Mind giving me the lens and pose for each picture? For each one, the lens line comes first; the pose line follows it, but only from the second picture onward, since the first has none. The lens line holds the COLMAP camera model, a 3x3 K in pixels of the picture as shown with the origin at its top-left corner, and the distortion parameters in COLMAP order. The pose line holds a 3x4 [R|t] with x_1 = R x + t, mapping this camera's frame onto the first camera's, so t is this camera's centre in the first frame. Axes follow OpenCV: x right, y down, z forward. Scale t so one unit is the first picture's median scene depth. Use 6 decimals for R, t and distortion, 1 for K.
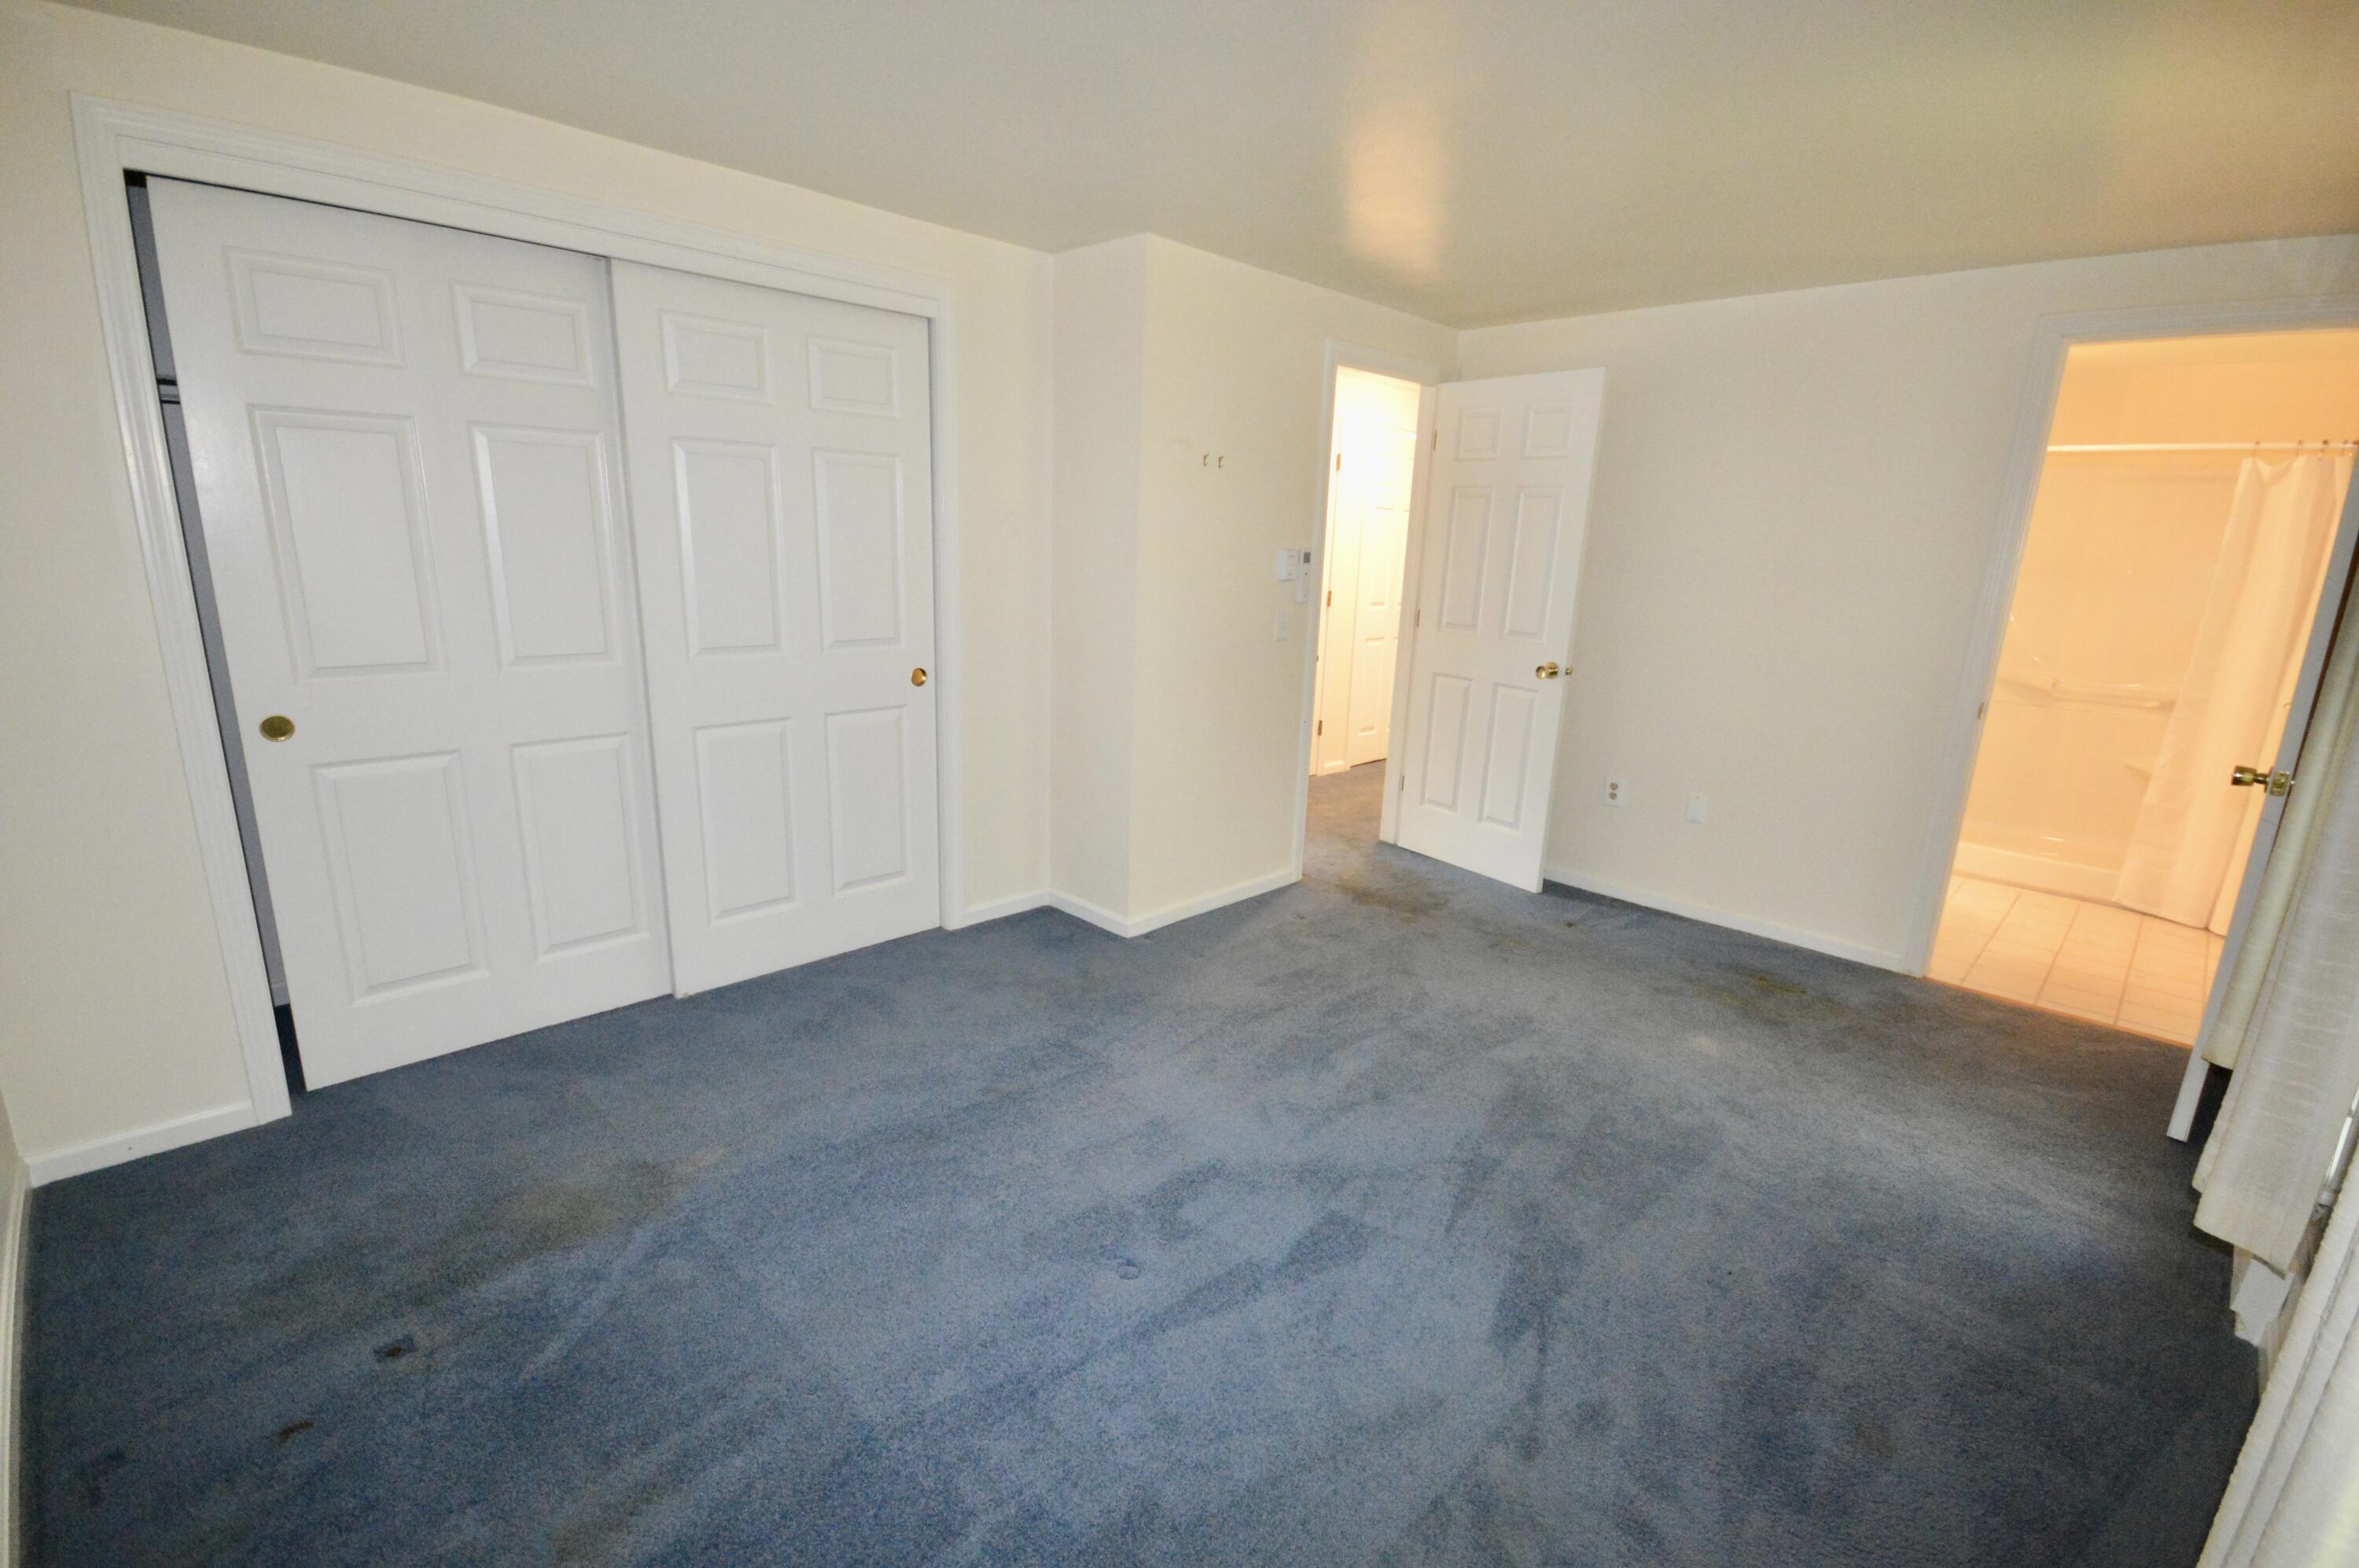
lens RADIAL K [[1053.9, 0, 1175.5], [0, 1053.9, 795.5], [0, 0, 1]] dist [-0.000301, 0.000384]
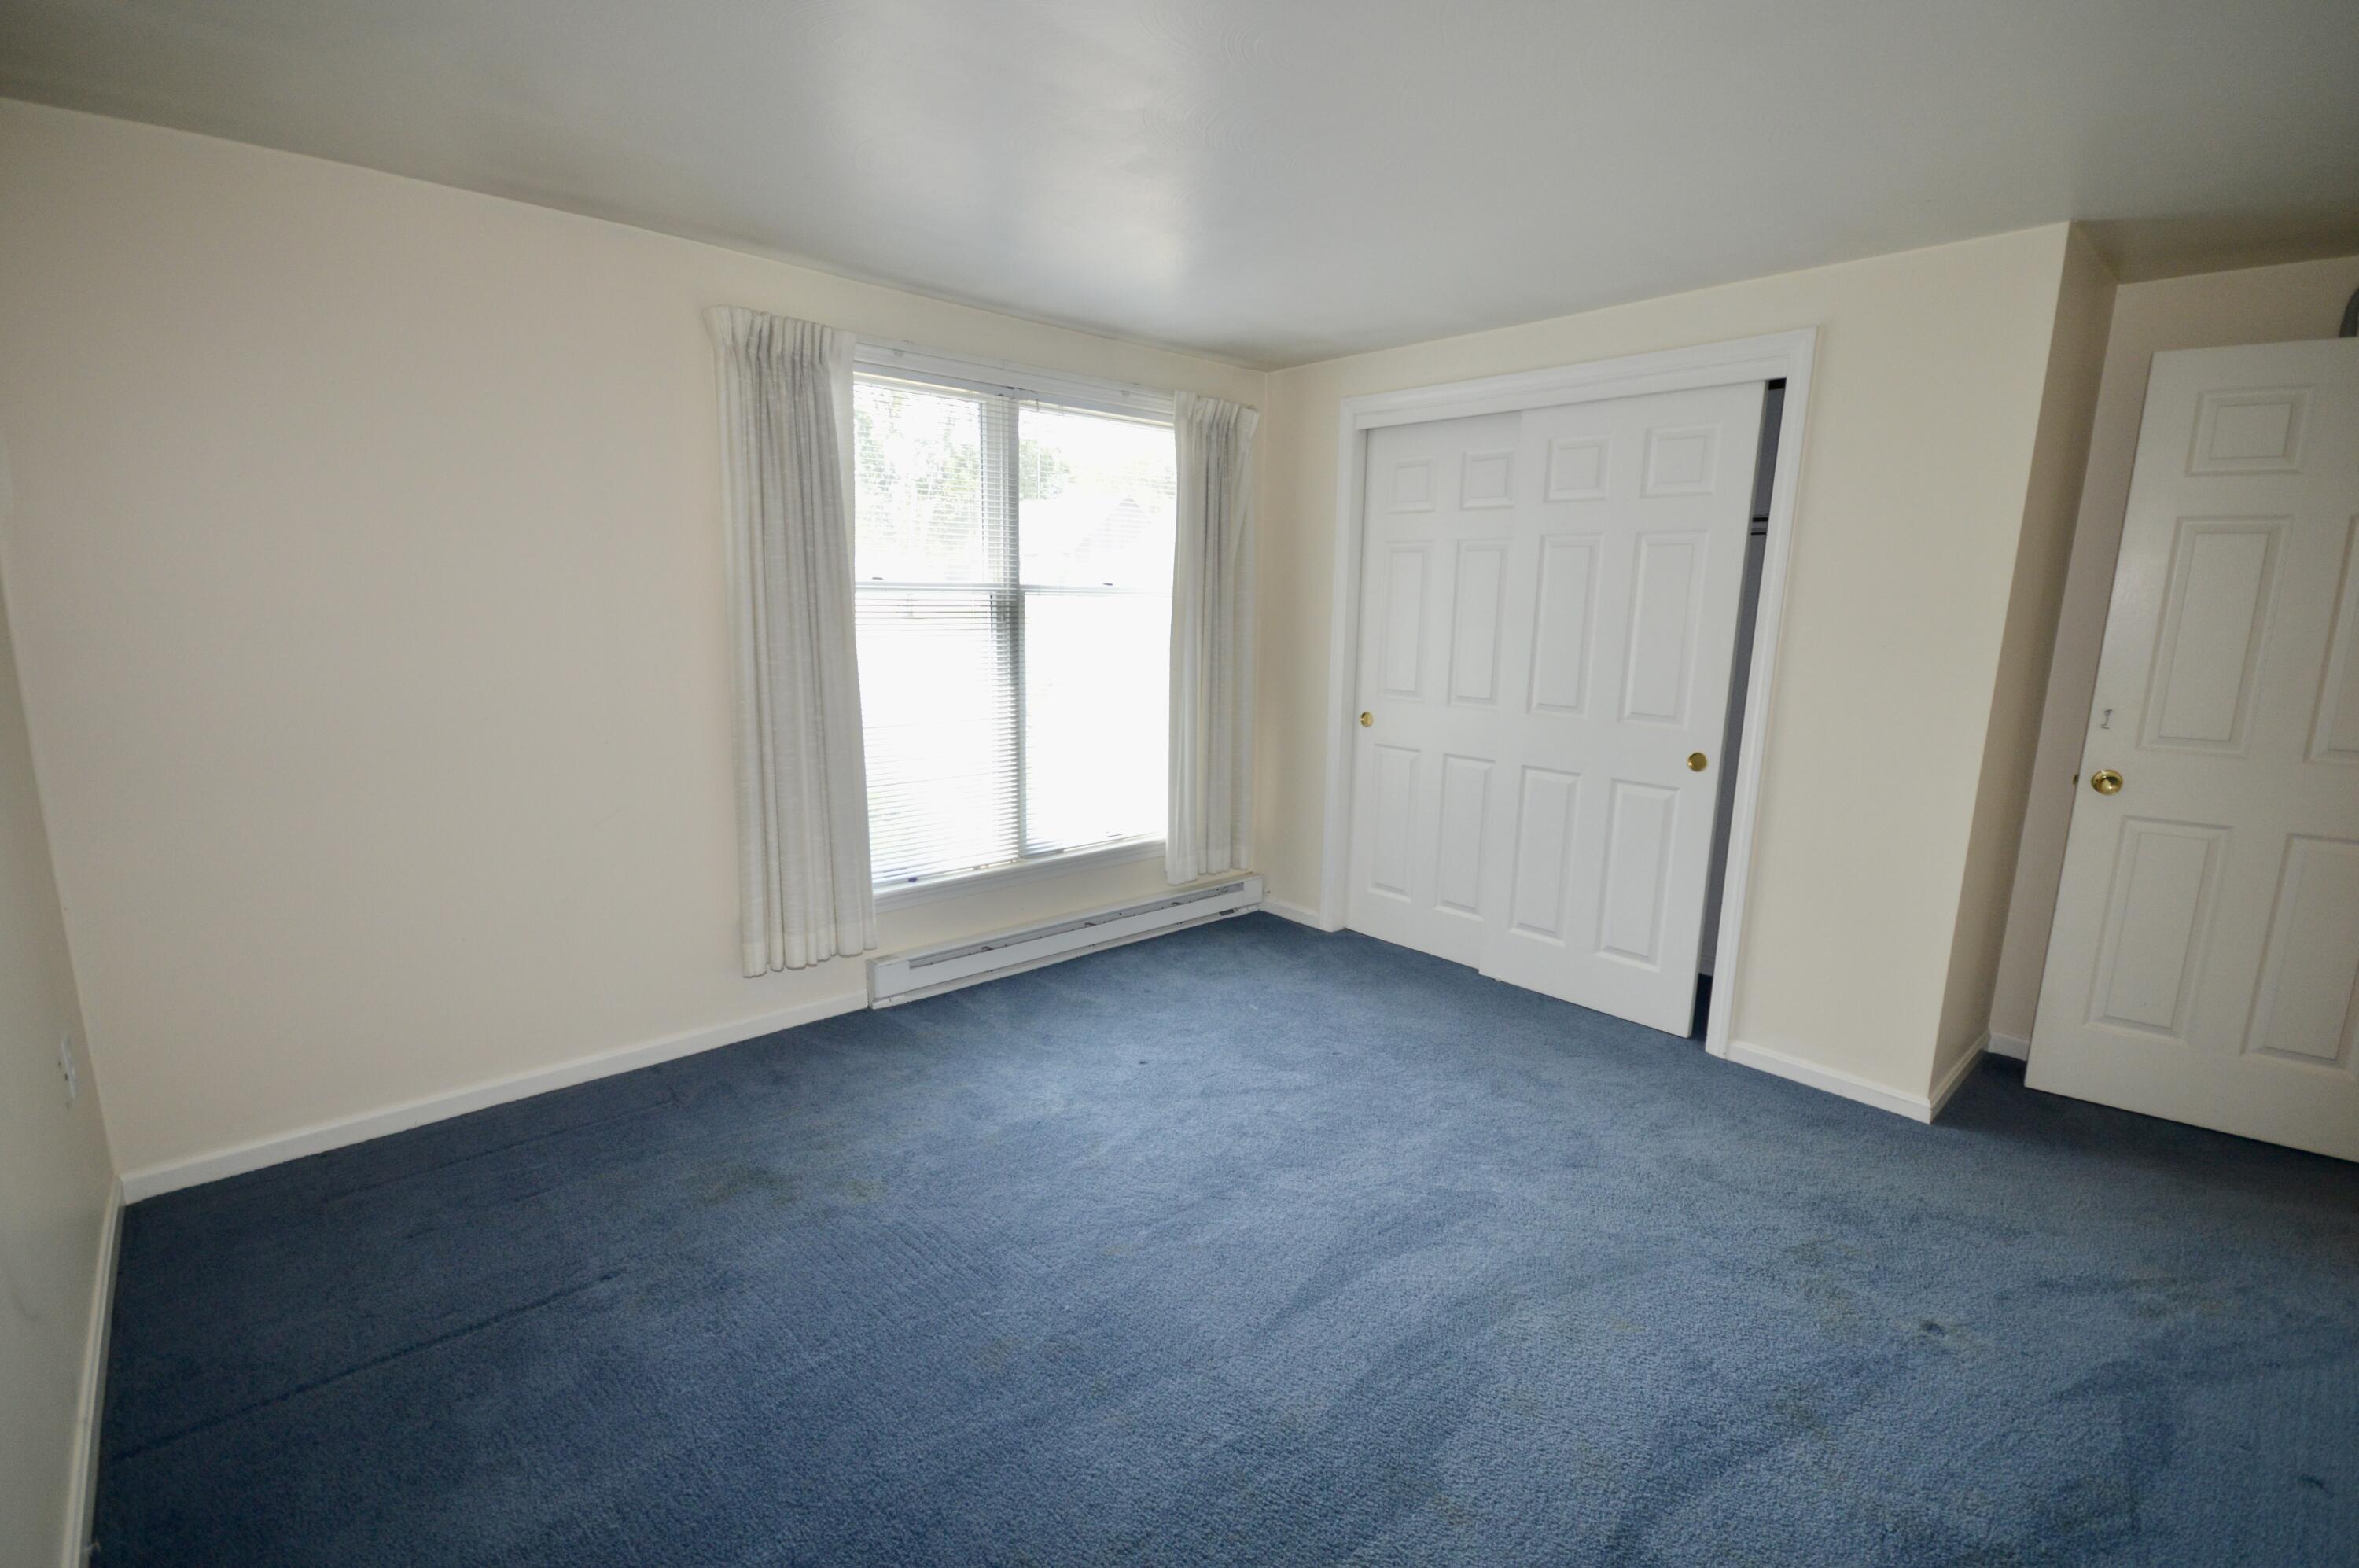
lens RADIAL K [[1053.9, 0, 1188.9], [0, 1053.9, 795.1], [0, 0, 1]] dist [-0.000301, 0.000384]
pose [[-0.068564, 0.153087, -0.985831, 0.752909], [-0.265044, 0.949851, 0.165933, -0.127457], [0.961796, 0.272666, -0.024550, 0.638182]]
